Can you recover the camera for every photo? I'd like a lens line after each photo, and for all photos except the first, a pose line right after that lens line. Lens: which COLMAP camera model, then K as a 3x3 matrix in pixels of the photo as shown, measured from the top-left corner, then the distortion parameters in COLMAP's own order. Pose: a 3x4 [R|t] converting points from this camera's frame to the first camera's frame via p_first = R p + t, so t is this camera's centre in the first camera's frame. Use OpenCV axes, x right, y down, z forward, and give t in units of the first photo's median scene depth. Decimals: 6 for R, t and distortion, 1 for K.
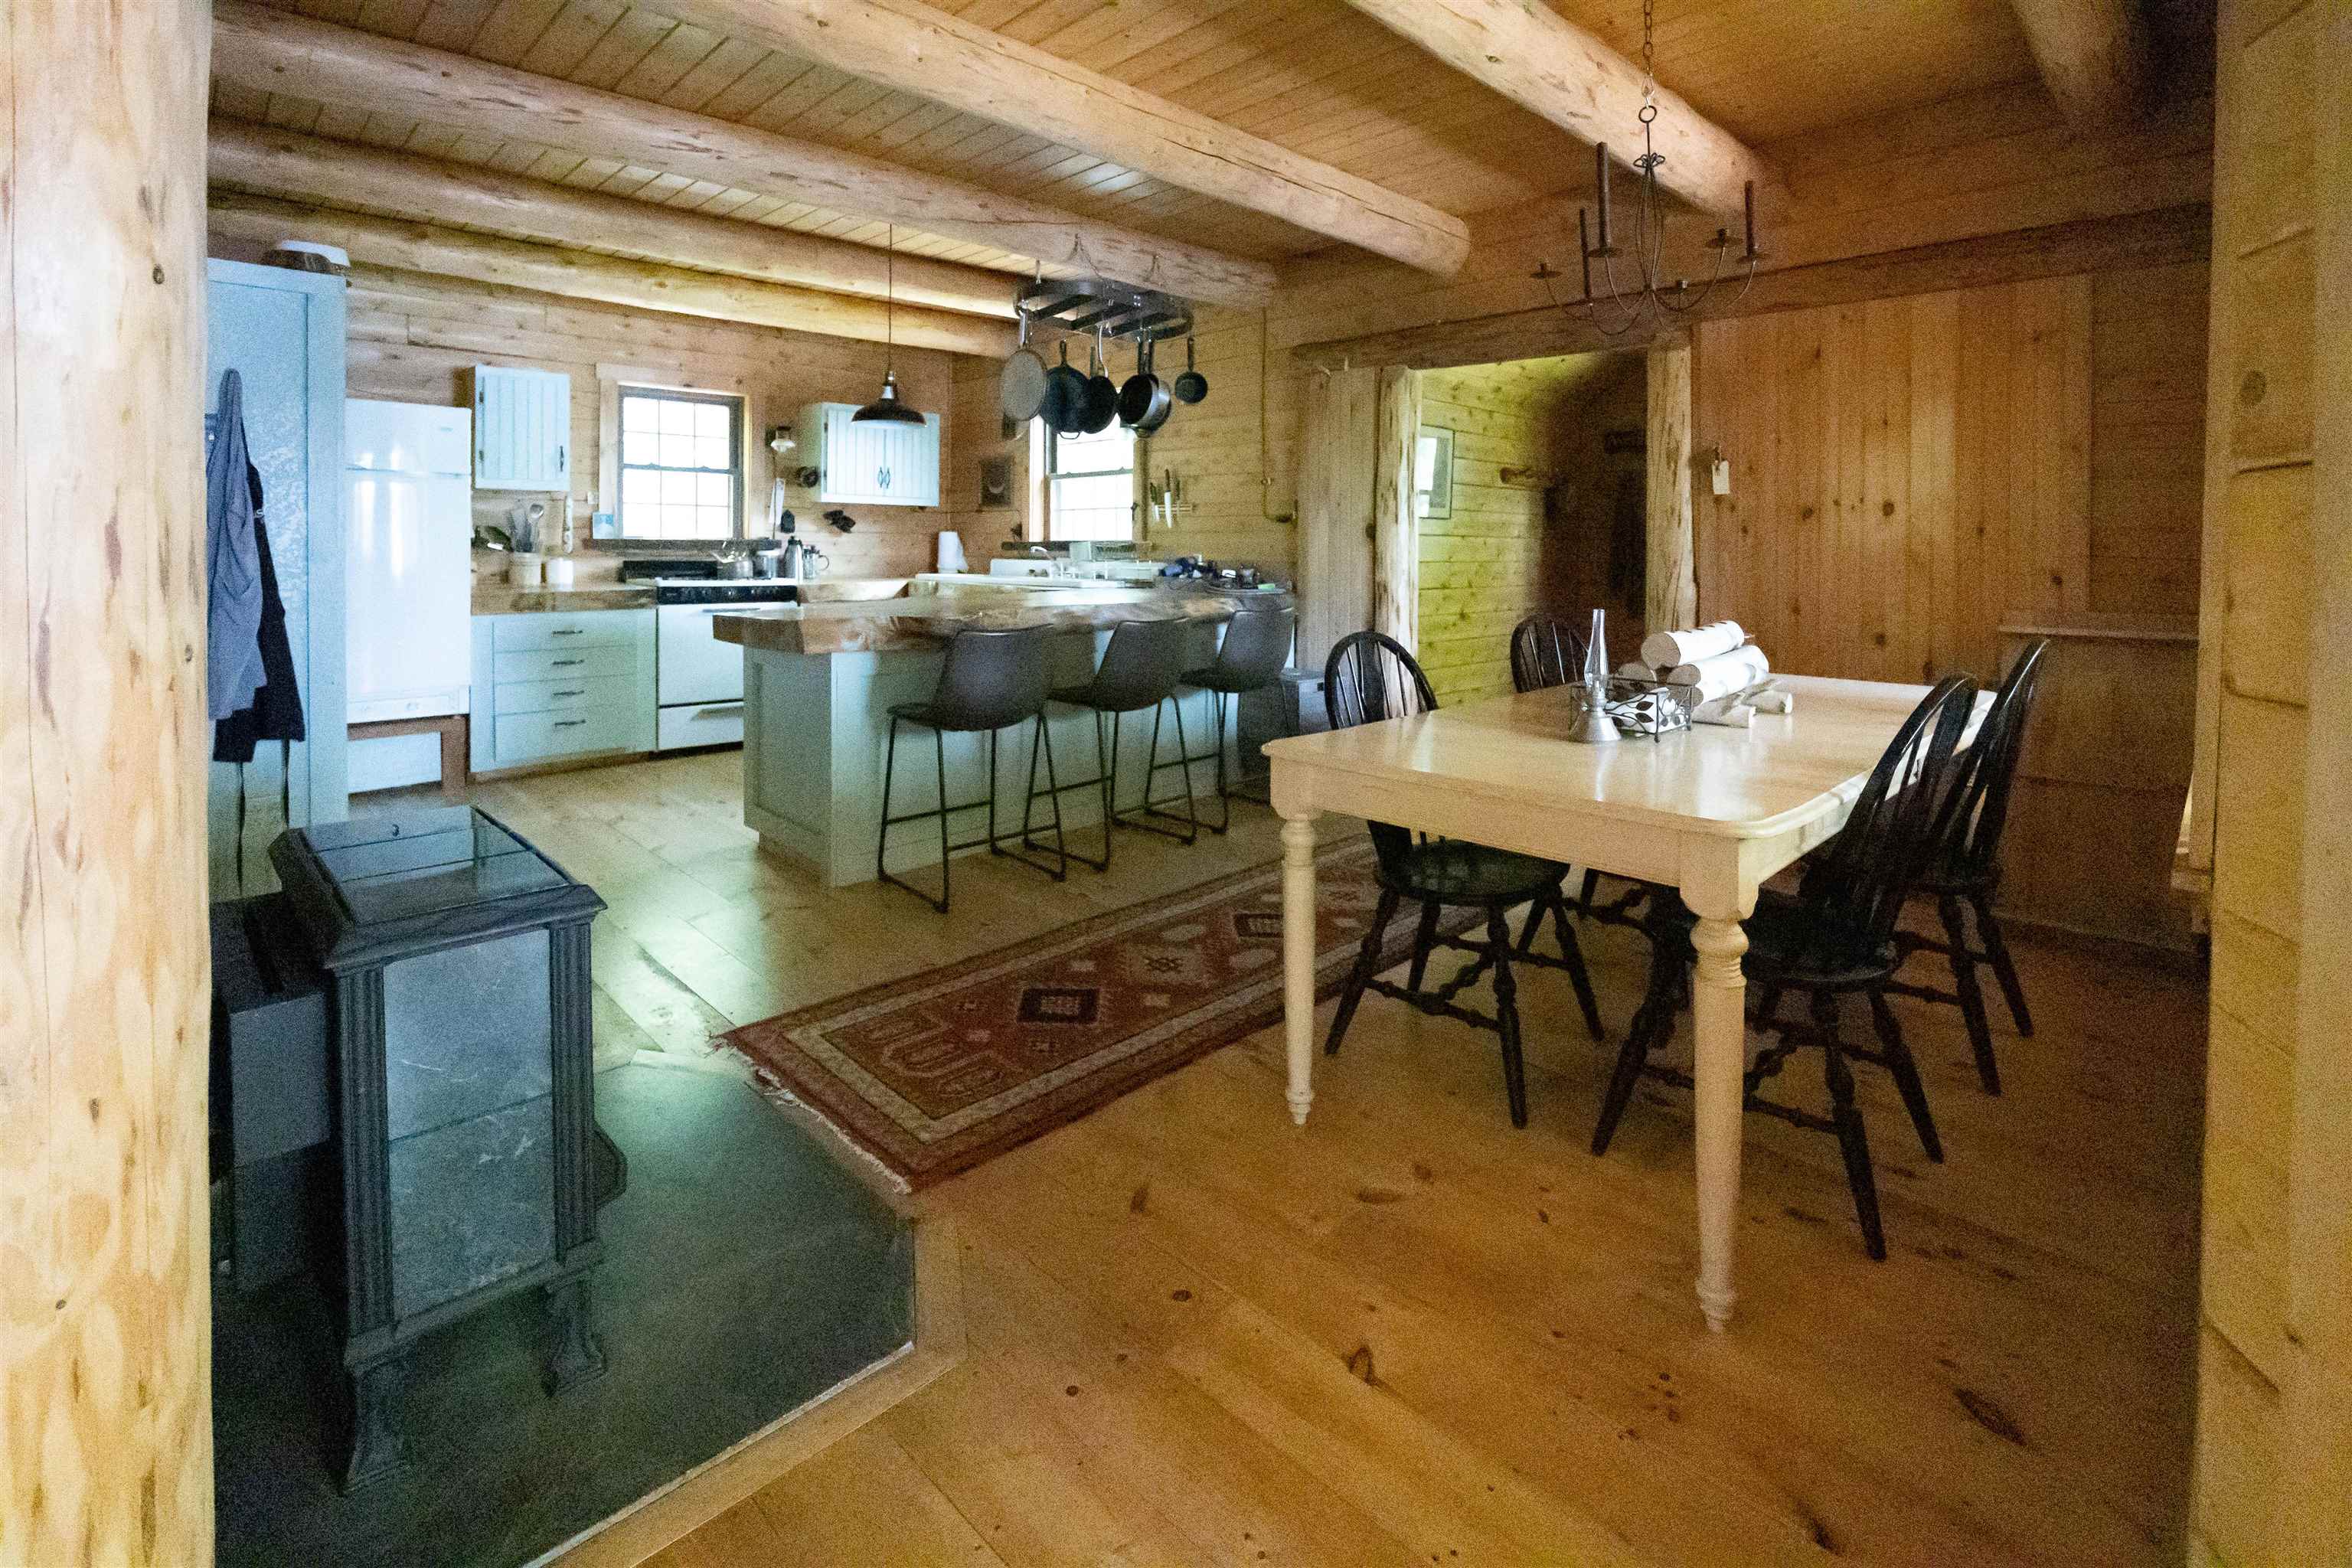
lens RADIAL K [[1068.9, 0, 1032.3], [0, 1068.9, 562.9], [0, 0, 1]] dist [-0.014931, 0.000987]
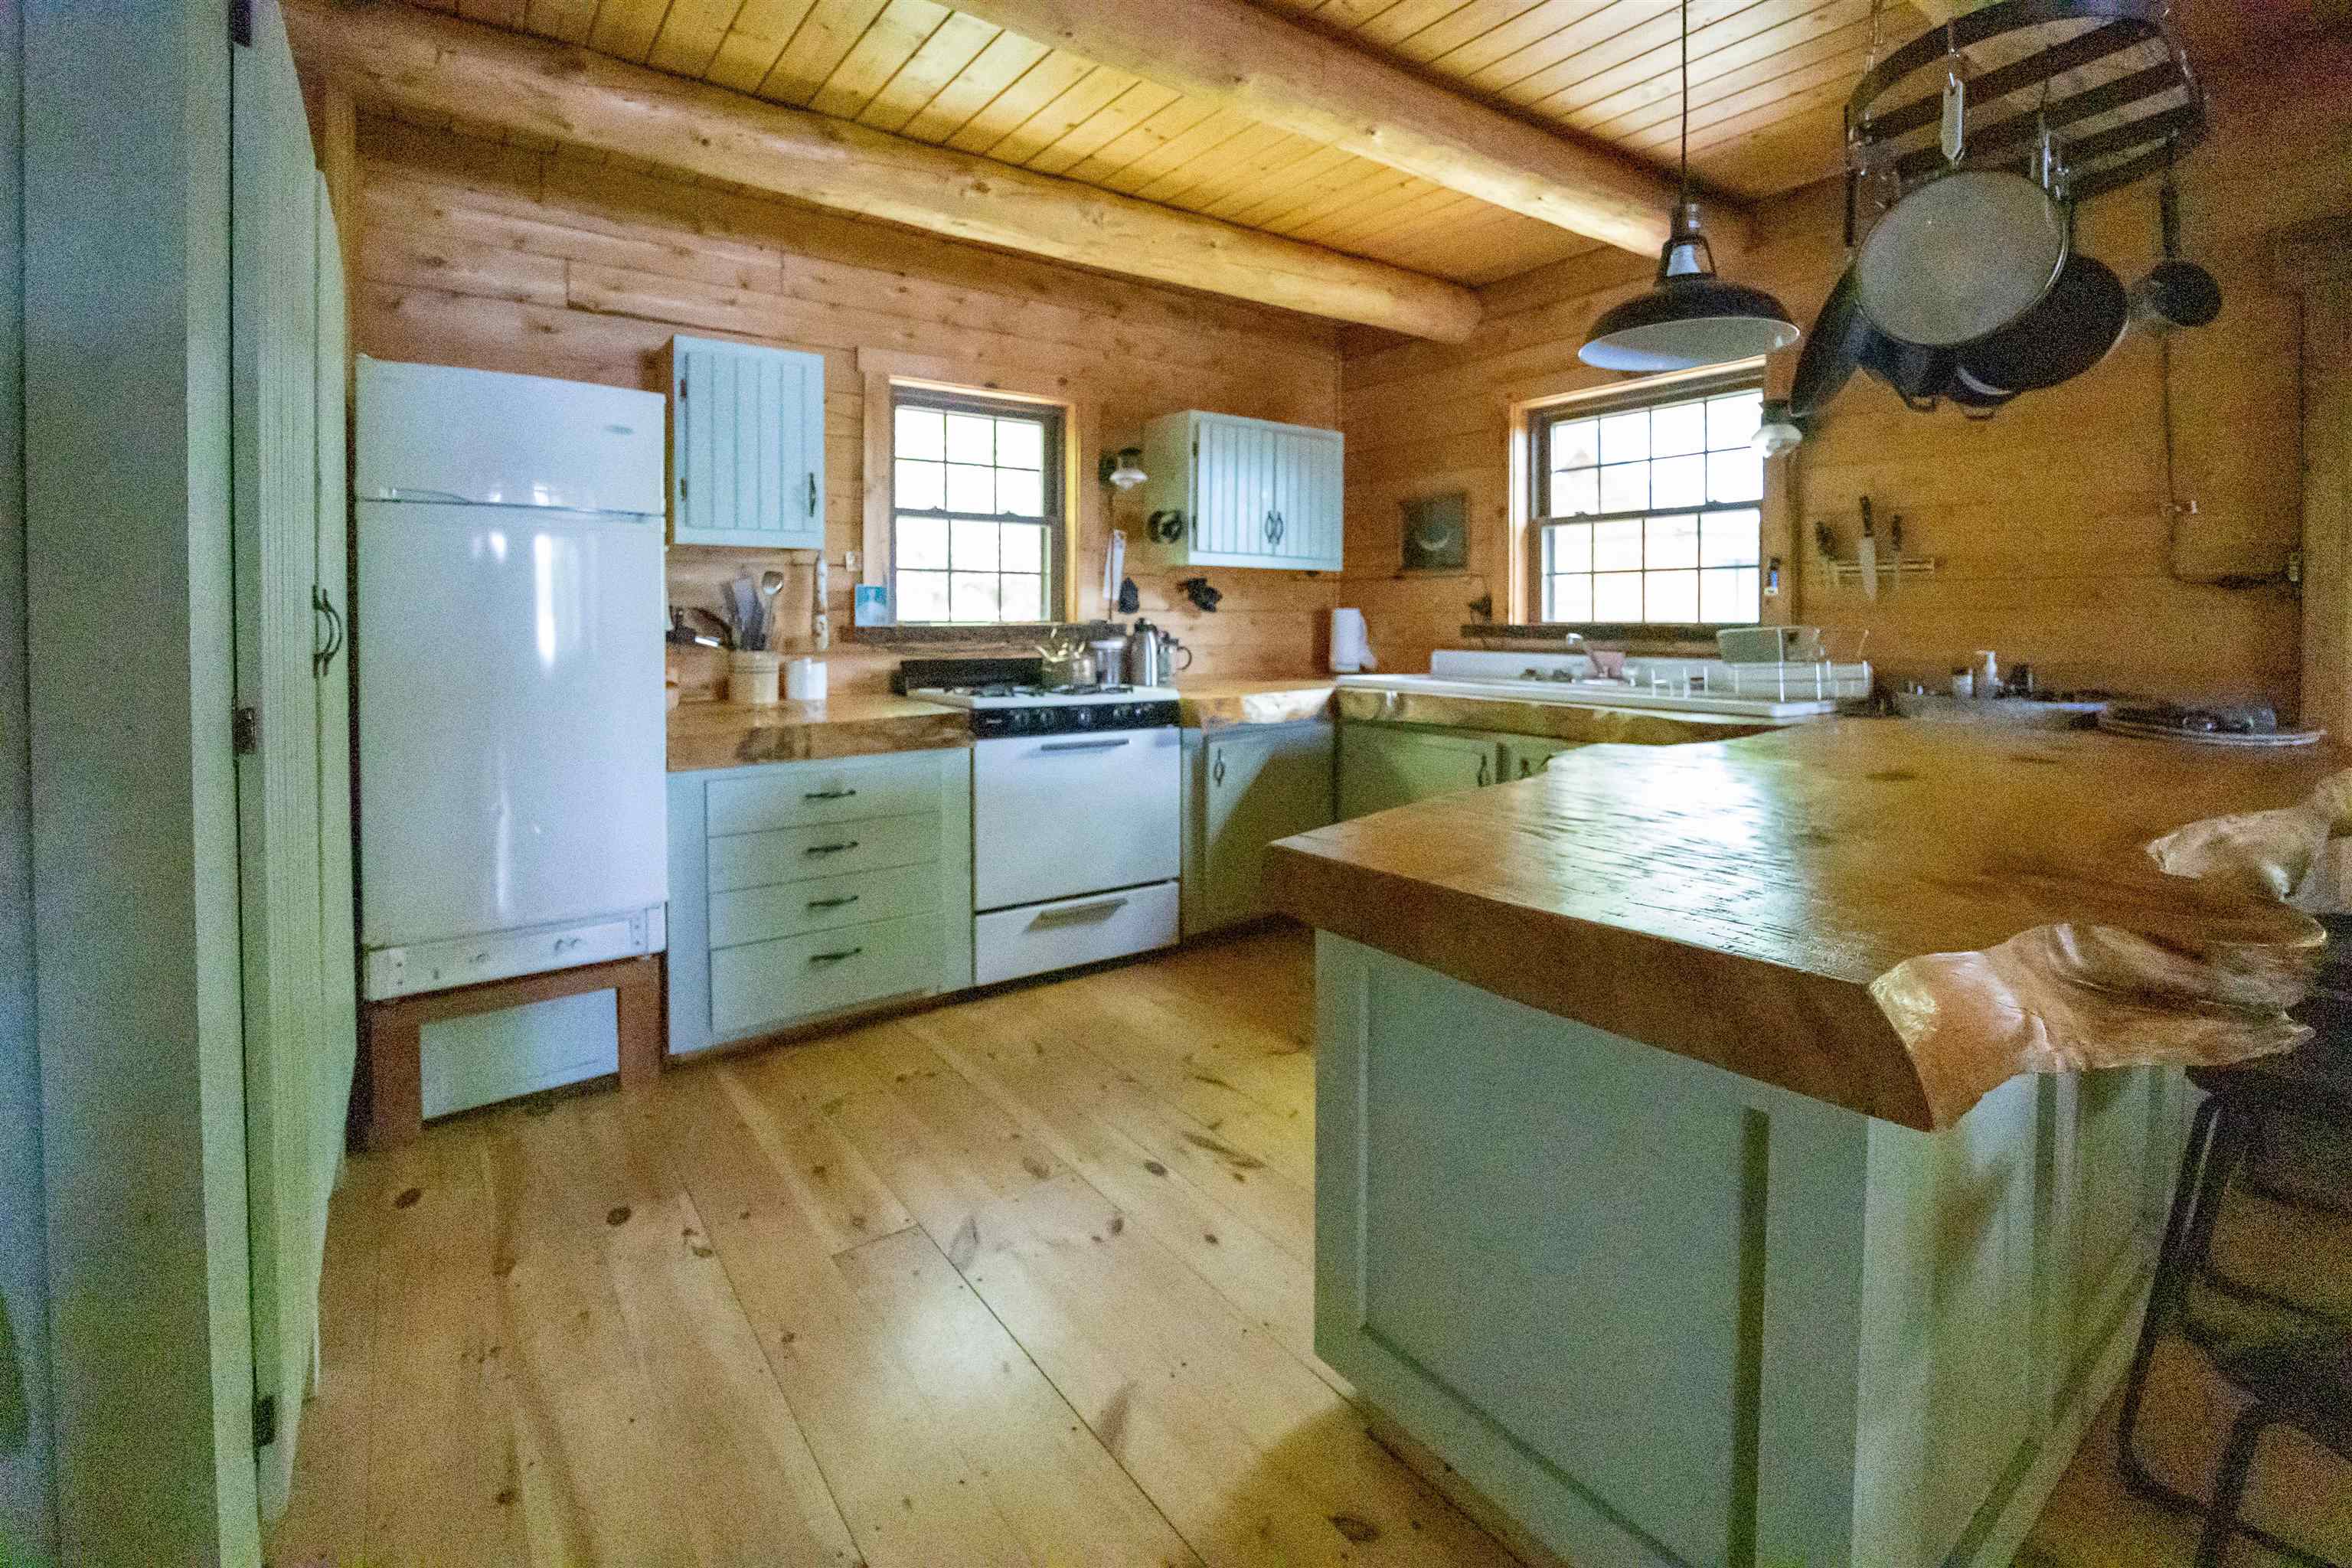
lens RADIAL K [[938.8, 0, 1048.5], [0, 938.8, 629.4], [0, 0, 1]] dist [-0.011184, 0.000001]
pose [[0.994283, -0.005005, -0.106655, -0.239035], [0.005077, 0.999987, 0.000412, -0.020268], [0.106652, -0.000951, 0.994296, 0.461043]]
